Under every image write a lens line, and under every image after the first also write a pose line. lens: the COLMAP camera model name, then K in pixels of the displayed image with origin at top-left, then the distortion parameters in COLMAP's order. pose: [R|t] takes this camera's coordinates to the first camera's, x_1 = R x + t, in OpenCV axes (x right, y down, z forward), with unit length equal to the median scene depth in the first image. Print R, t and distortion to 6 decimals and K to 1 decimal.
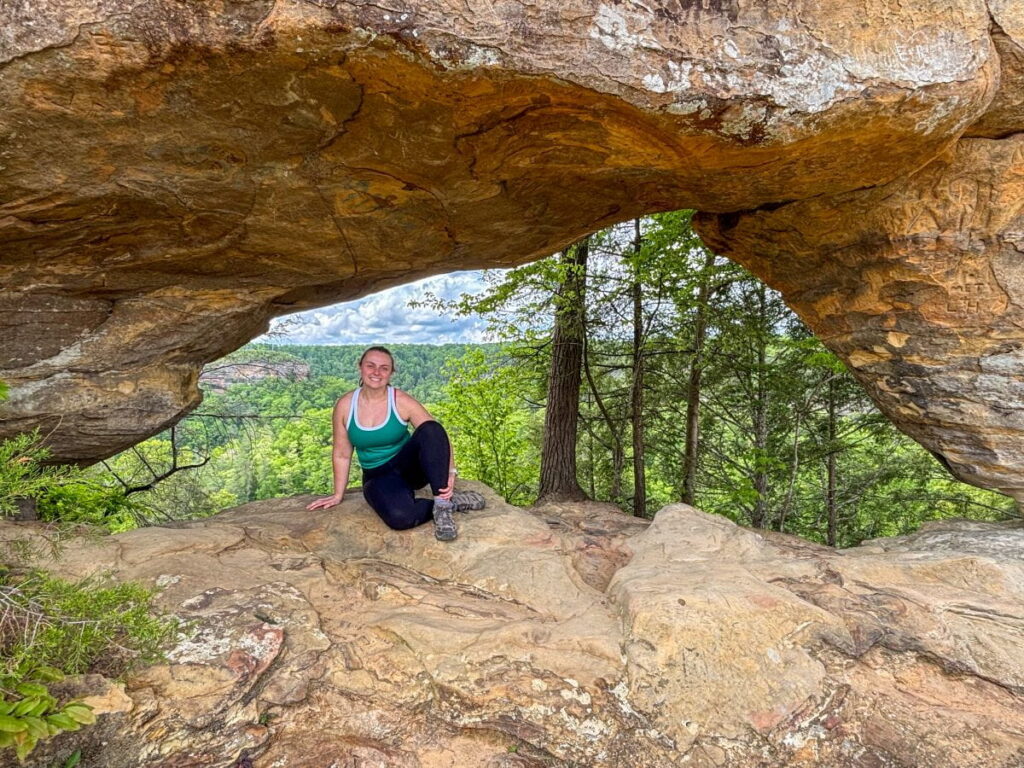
lens RADIAL K [[557.9, 0, 512.0], [0, 557.9, 384.0], [0, 0, 1]] dist [-0.023671, 0.000486]
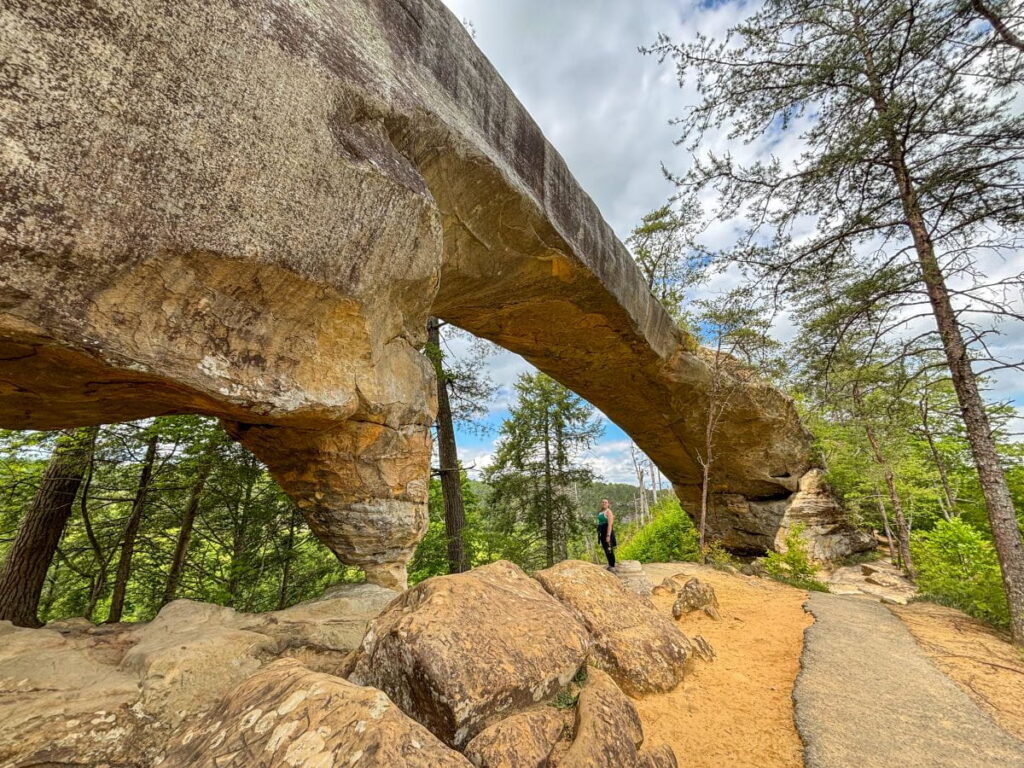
lens RADIAL K [[437.5, 0, 512.0], [0, 437.5, 384.0], [0, 0, 1]] dist [0.000635, 0.013090]
pose [[0.575607, 0.216152, 0.788641, -0.428424], [0.003896, 0.963695, -0.266975, -0.053363], [-0.817717, 0.156745, 0.553868, -0.865160]]
